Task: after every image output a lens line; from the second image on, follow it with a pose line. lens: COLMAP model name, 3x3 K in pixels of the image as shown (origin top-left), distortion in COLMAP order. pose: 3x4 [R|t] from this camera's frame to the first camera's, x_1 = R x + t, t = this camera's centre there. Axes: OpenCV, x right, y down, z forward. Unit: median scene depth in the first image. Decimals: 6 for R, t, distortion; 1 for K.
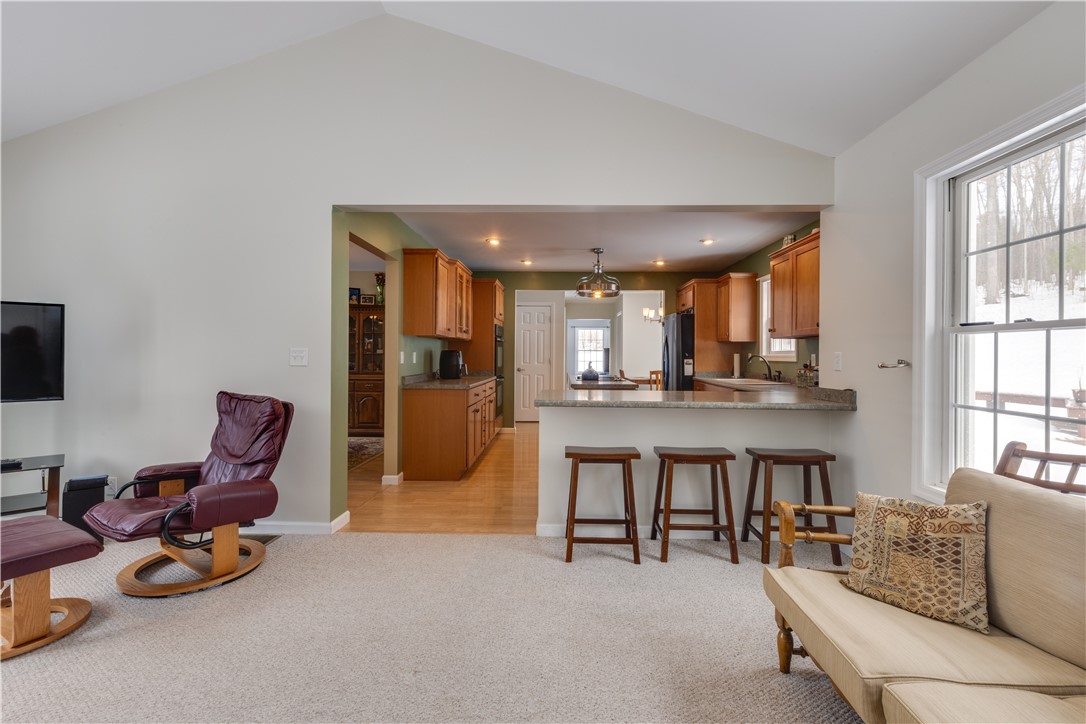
lens RADIAL K [[490.5, 0, 543.0], [0, 490.5, 362.0], [0, 0, 1]] dist [-0.015084, -0.000153]
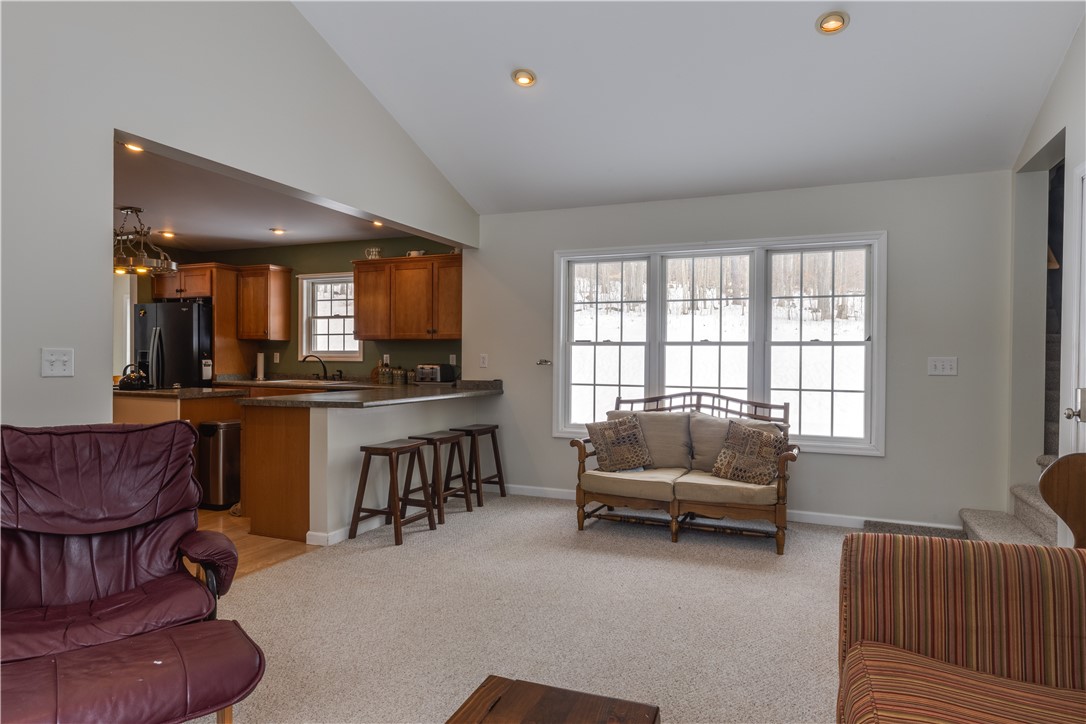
lens RADIAL K [[657.5, 0, 558.2], [0, 657.5, 366.2], [0, 0, 1]] dist [0.005111, 0.000278]
pose [[0.350746, -0.016306, 0.936329, -0.594119], [0.007693, 0.999865, 0.014530, -0.006596], [-0.936439, 0.002107, 0.350824, 0.069169]]
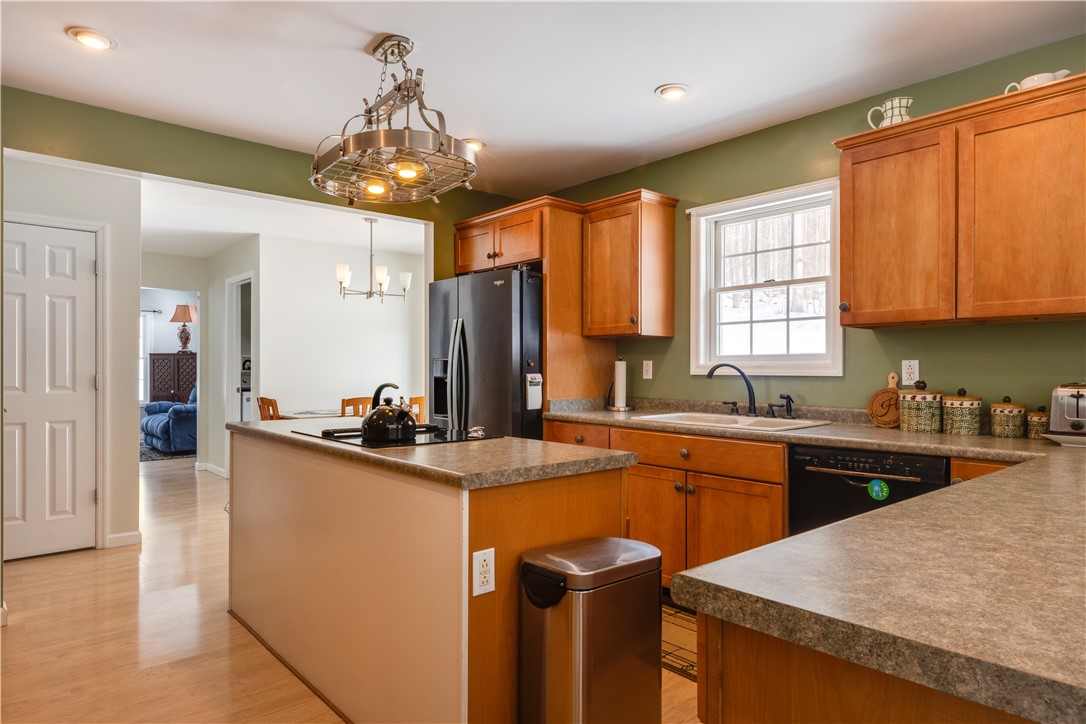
lens RADIAL K [[657.5, 0, 558.2], [0, 657.5, 366.2], [0, 0, 1]] dist [0.005111, 0.000278]
pose [[0.722057, -0.003175, 0.691826, -0.115493], [0.012972, 0.999876, -0.008951, -0.007168], [-0.691711, 0.015438, 0.722009, 0.617324]]
